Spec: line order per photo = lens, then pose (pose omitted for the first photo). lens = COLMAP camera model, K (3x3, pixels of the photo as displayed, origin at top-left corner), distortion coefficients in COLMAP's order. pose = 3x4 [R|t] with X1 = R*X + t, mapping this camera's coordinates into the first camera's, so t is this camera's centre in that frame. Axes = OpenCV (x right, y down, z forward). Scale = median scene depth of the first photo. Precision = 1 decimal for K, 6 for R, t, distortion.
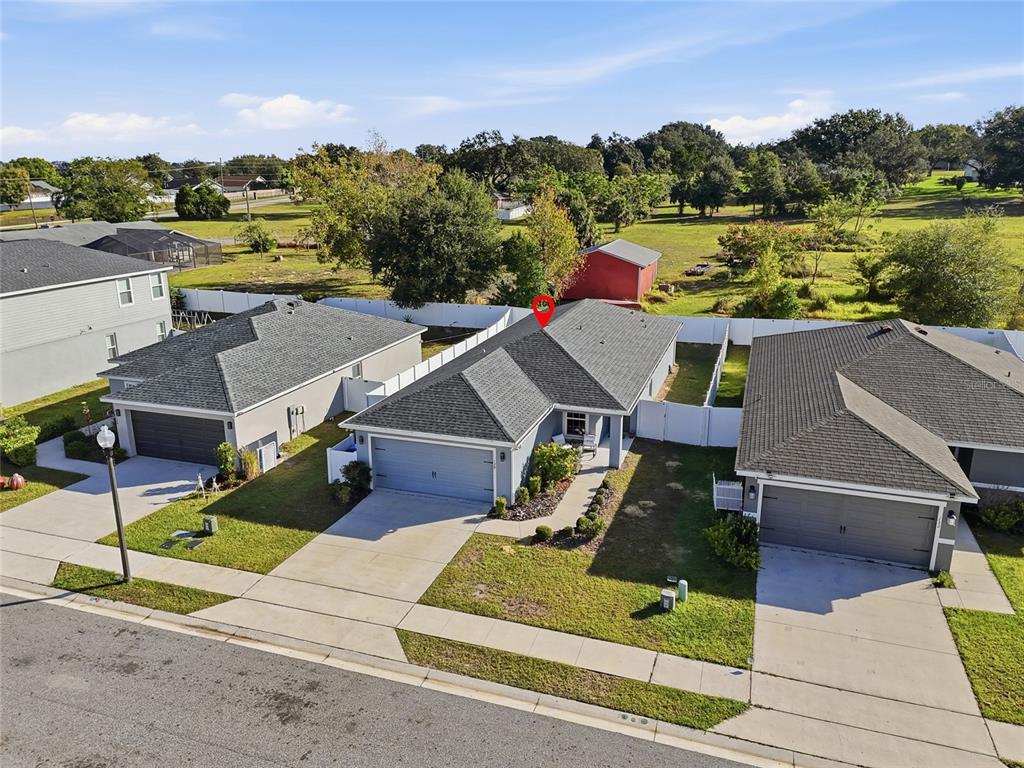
lens RADIAL K [[748.6, 0, 518.4], [0, 748.6, 382.8], [0, 0, 1]] dist [0.116040, -0.145865]
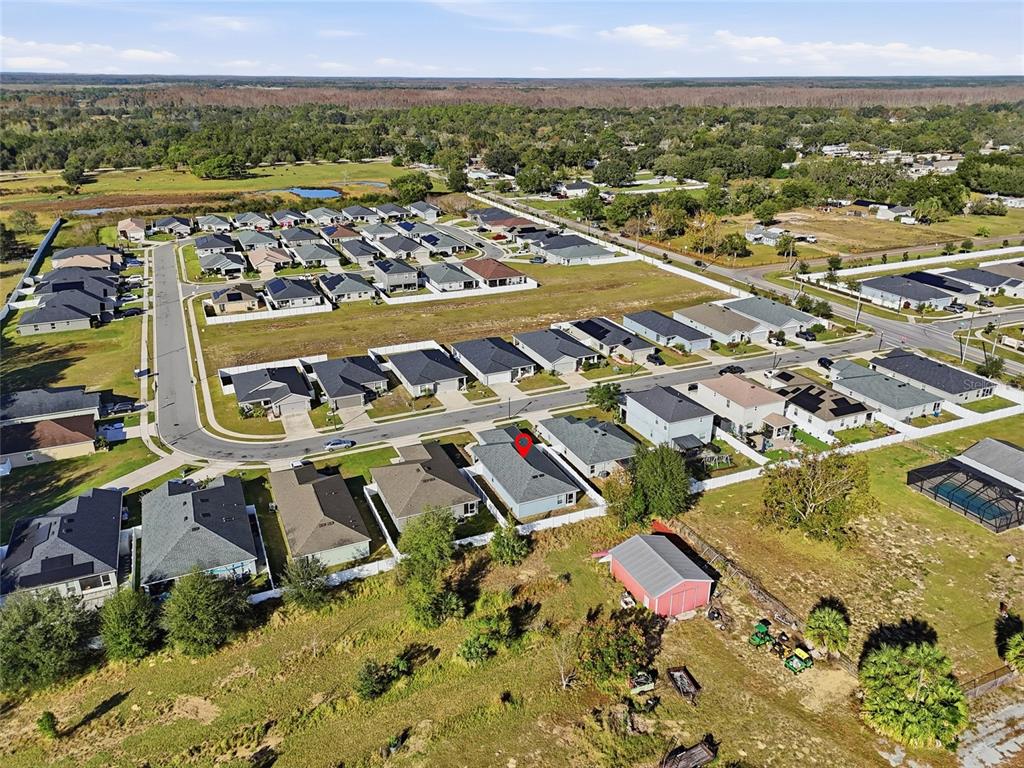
lens RADIAL K [[748.6, 0, 518.4], [0, 748.6, 382.8], [0, 0, 1]] dist [0.116040, -0.145865]
pose [[-0.736177, 0.255028, -0.626900, 2.614575], [-0.188174, 0.812633, 0.551560, -2.756944], [0.650103, 0.524012, -0.550252, 3.482390]]
